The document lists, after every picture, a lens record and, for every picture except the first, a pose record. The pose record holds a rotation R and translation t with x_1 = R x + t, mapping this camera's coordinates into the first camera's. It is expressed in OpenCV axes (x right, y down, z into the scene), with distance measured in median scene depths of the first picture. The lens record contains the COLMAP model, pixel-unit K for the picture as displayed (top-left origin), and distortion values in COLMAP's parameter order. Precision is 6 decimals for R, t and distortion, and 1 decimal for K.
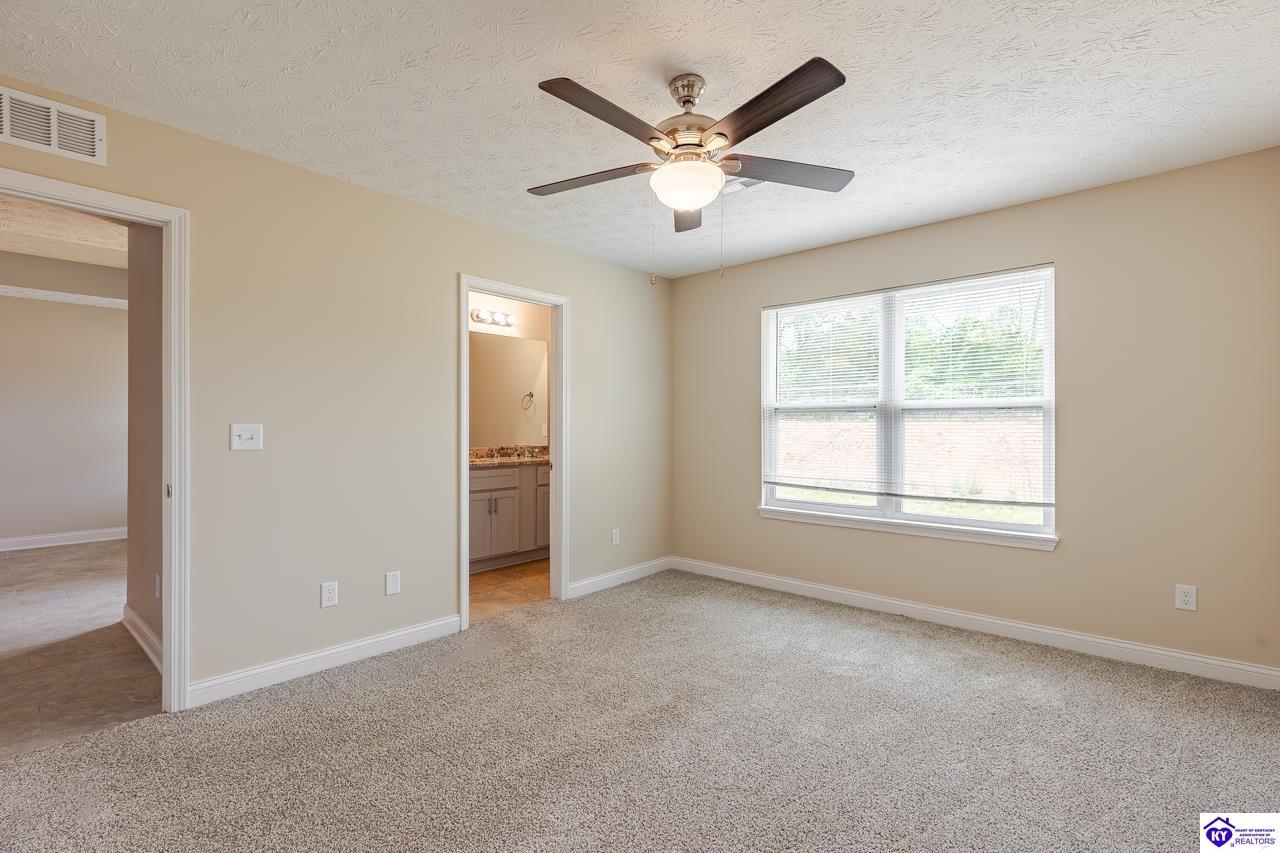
lens RADIAL K [[577.4, 0, 640.0], [0, 577.4, 426.5], [0, 0, 1]] dist [0.004943, -0.004986]
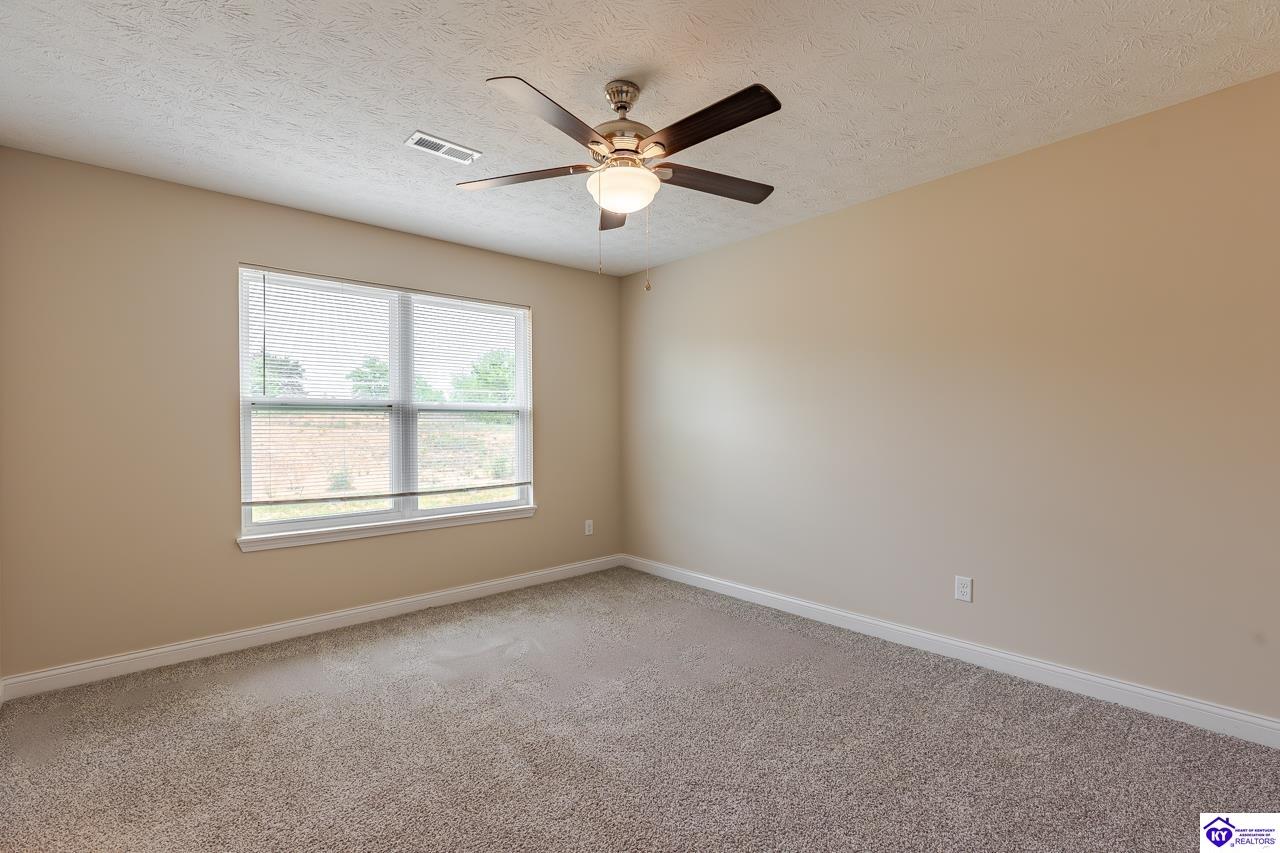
lens RADIAL K [[591.3, 0, 640.3], [0, 591.3, 428.5], [0, 0, 1]] dist [0.022410, -0.000017]
pose [[0.121001, -0.007269, 0.992626, -0.594151], [0.004701, 0.999966, 0.006750, -0.001398], [-0.992641, 0.003849, 0.121031, 0.521888]]
